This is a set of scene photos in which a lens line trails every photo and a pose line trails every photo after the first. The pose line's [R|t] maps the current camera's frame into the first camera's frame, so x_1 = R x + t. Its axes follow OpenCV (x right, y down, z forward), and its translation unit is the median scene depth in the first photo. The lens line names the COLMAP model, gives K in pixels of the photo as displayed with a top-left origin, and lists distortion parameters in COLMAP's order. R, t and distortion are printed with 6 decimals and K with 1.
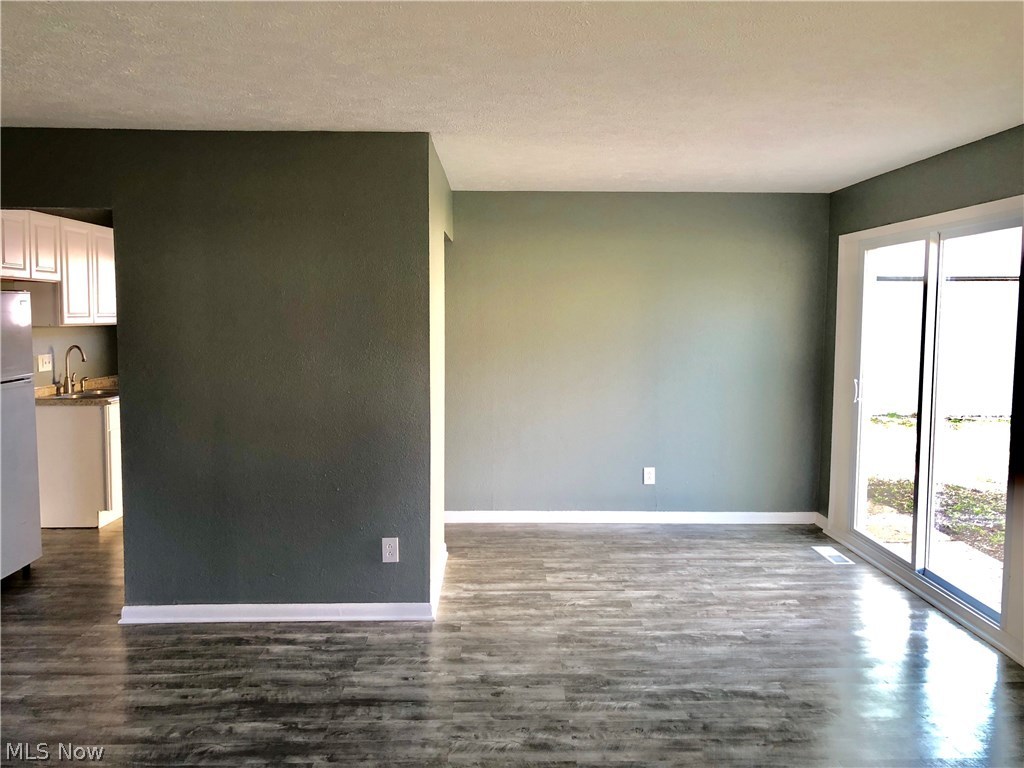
lens RADIAL K [[853.4, 0, 517.1], [0, 853.4, 380.3], [0, 0, 1]] dist [0.033782, -0.010957]
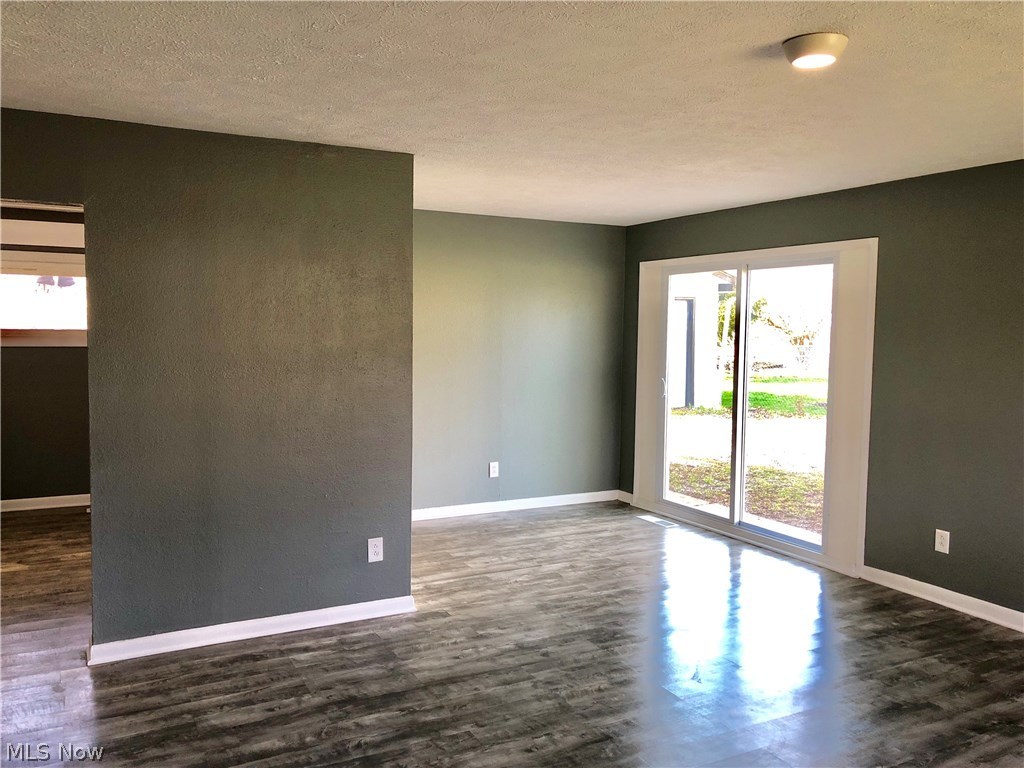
lens RADIAL K [[853.4, 0, 516.8], [0, 853.4, 386.1], [0, 0, 1]] dist [0.033782, -0.010957]
pose [[0.890747, -0.026475, 0.453728, -0.466648], [0.028505, 0.999591, 0.002366, 0.001703], [-0.453605, 0.010826, 0.891137, -0.008670]]
